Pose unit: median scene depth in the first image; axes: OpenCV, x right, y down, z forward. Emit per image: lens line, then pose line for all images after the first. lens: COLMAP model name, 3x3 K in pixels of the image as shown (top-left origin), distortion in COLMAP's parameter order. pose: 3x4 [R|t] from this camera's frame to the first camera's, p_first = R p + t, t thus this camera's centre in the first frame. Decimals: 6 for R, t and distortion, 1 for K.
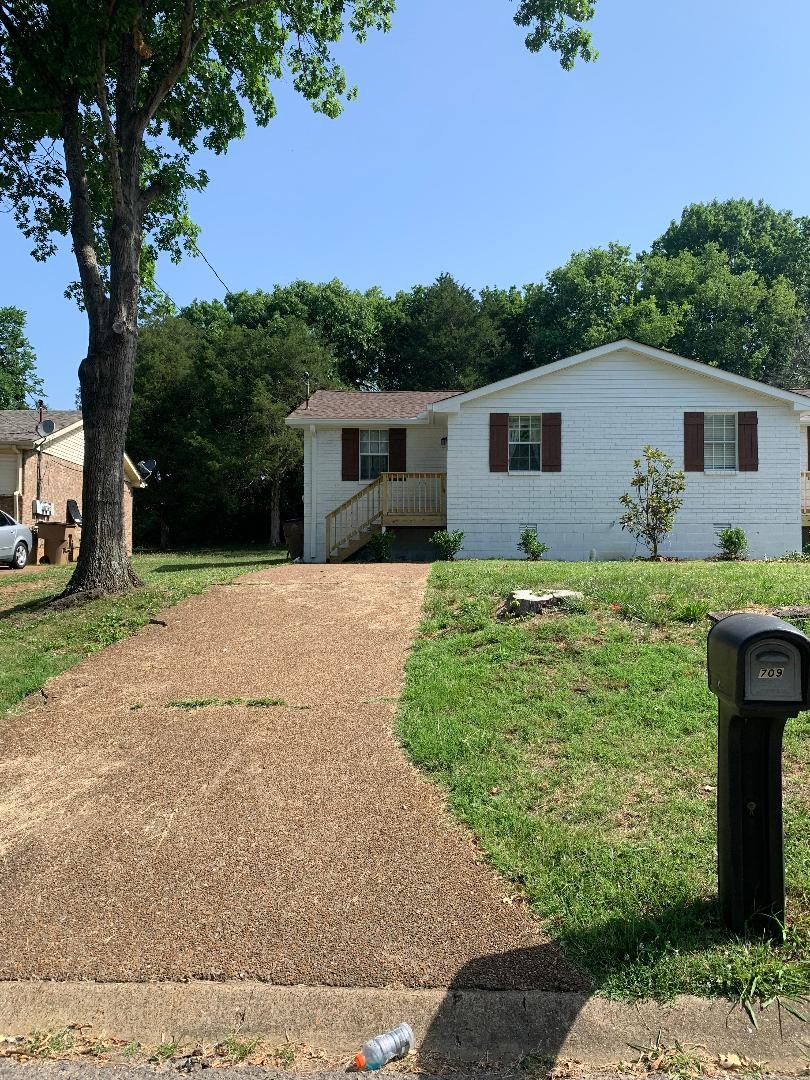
lens RADIAL K [[817.2, 0, 426.3], [0, 817.2, 542.1], [0, 0, 1]] dist [0.102910, -0.159914]
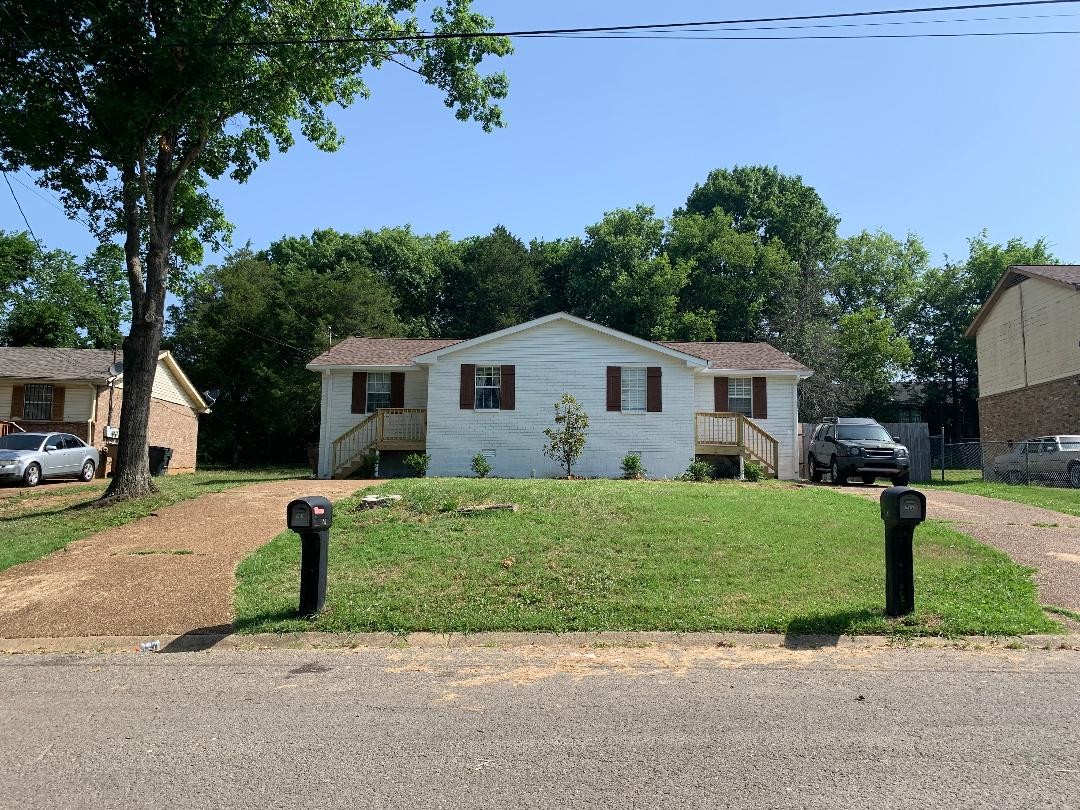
lens RADIAL K [[817.2, 0, 549.7], [0, 817.2, 404.6], [0, 0, 1]] dist [0.102910, -0.159914]
pose [[0.999718, 0.012207, 0.020377, 0.184040], [-0.010771, 0.997550, -0.069128, -0.004798], [-0.021170, 0.068889, 0.997400, -0.280078]]
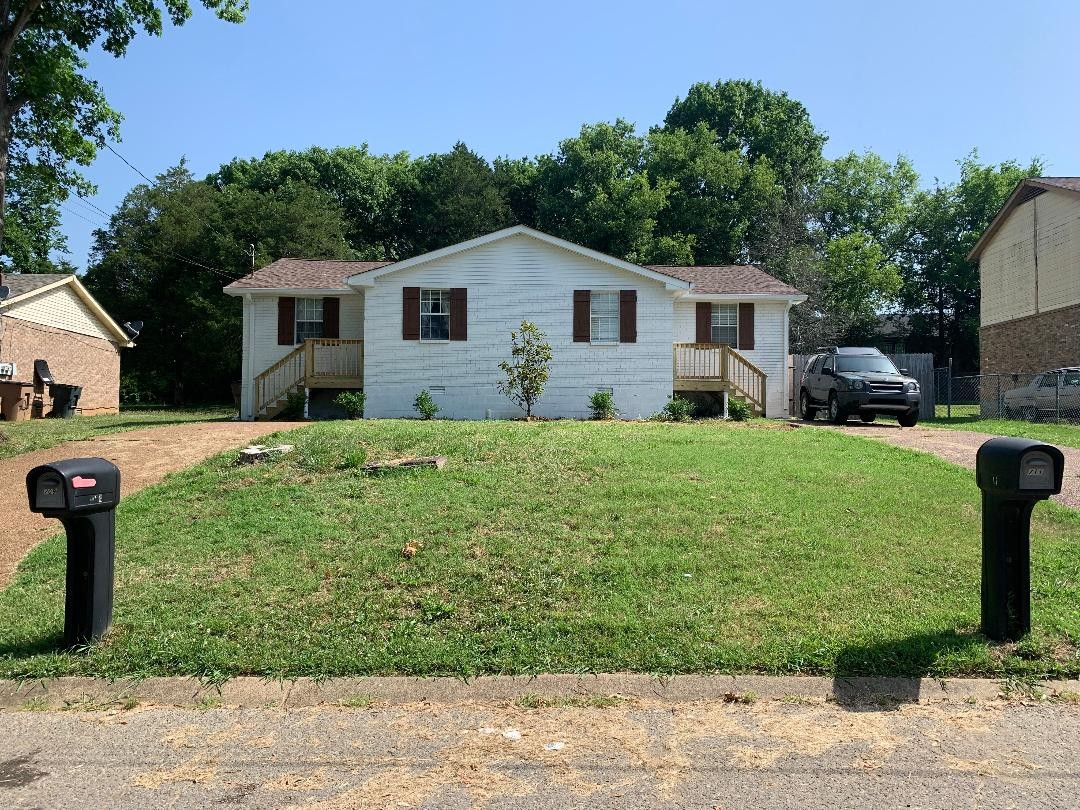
lens RADIAL K [[821.1, 0, 552.7], [0, 821.1, 405.1], [0, 0, 1]] dist [0.039649, -0.009105]
pose [[0.998438, 0.005112, 0.055639, 0.208993], [-0.005508, 0.999961, 0.006972, -0.005502], [-0.055601, -0.007268, 0.998427, -0.121411]]
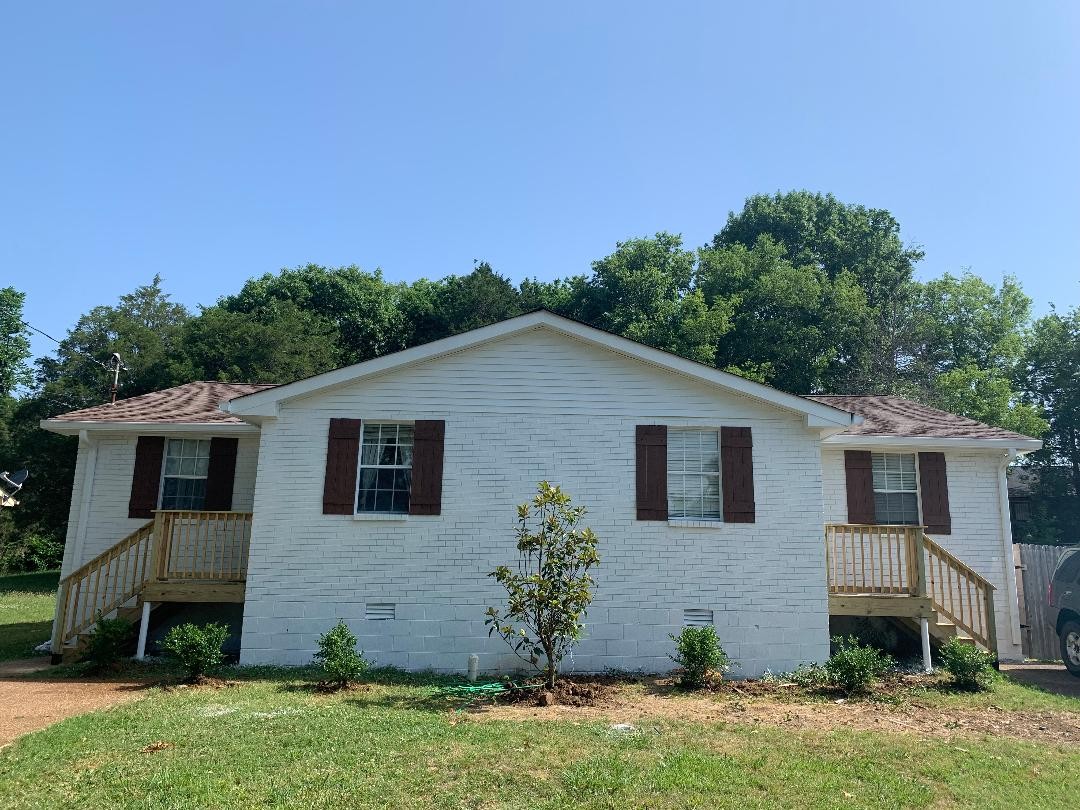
lens RADIAL K [[817.2, 0, 549.7], [0, 817.2, 404.6], [0, 0, 1]] dist [0.102910, -0.159914]
pose [[0.999705, 0.021338, 0.011631, 0.225525], [-0.019092, 0.985717, -0.167323, -0.063139], [-0.015036, 0.167052, 0.985833, 0.361982]]
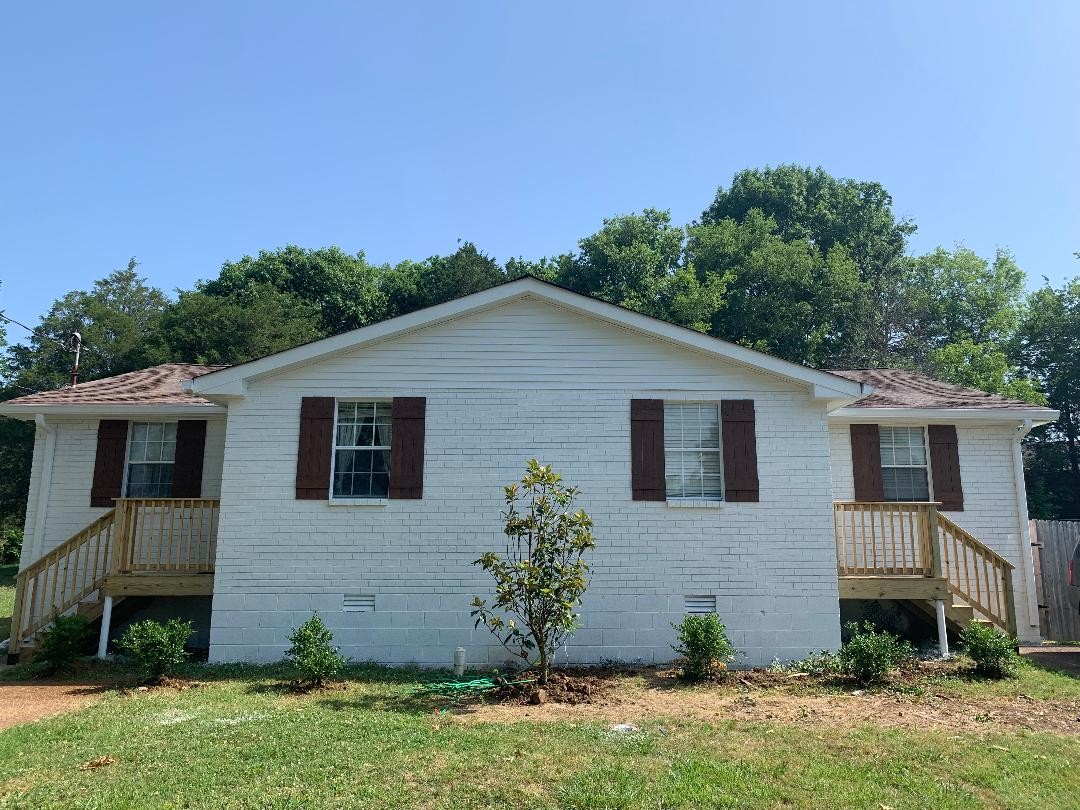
lens RADIAL K [[817.2, 0, 544.2], [0, 817.2, 400.3], [0, 0, 1]] dist [0.095803, -0.135401]
pose [[0.999775, 0.006970, 0.020022, 0.225717], [-0.003805, 0.988067, -0.153974, -0.062840], [-0.020857, 0.153864, 0.987872, 0.402664]]
